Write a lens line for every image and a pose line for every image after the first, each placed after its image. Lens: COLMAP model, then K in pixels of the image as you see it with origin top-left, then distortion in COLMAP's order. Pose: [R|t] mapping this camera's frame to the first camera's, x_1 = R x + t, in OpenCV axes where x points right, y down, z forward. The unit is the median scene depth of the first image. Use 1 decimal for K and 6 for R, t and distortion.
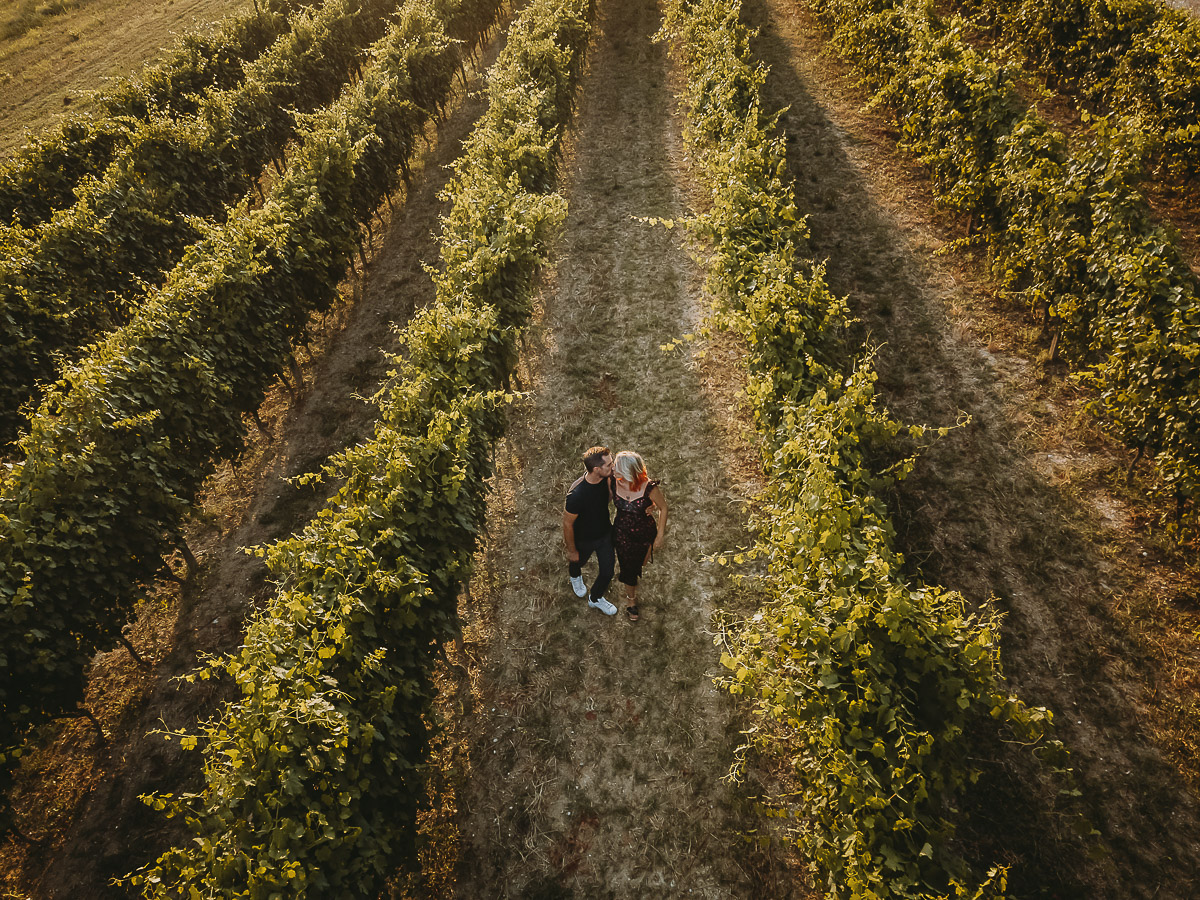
lens RADIAL K [[905.4, 0, 597.1], [0, 905.4, 447.3], [0, 0, 1]] dist [0.024857, -0.014539]
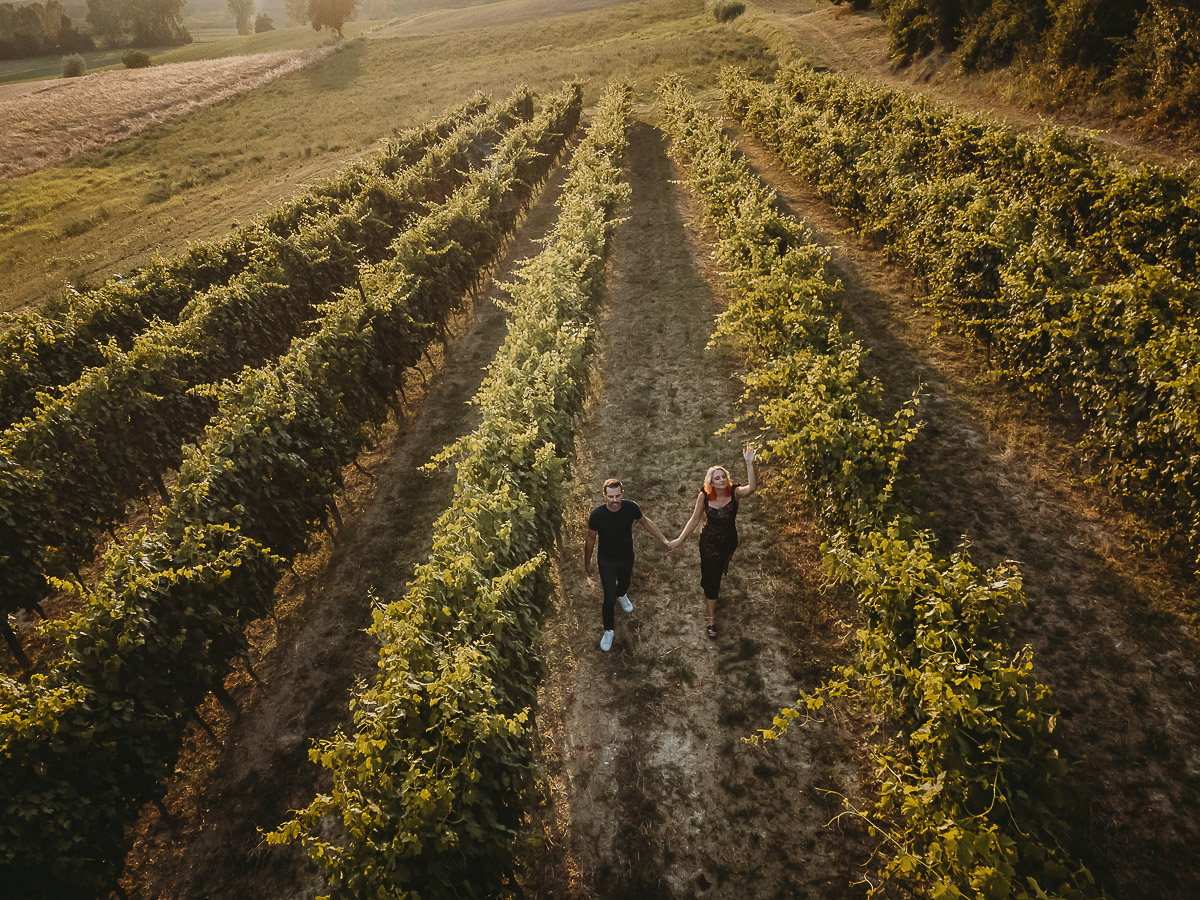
lens RADIAL K [[905.4, 0, 602.7], [0, 905.4, 452.1], [0, 0, 1]] dist [0.024857, -0.014539]
pose [[0.999966, 0.004127, 0.007083, -0.076573], [-0.002546, 0.977632, -0.210308, 0.491799], [-0.007792, 0.210282, 0.977610, -0.545383]]
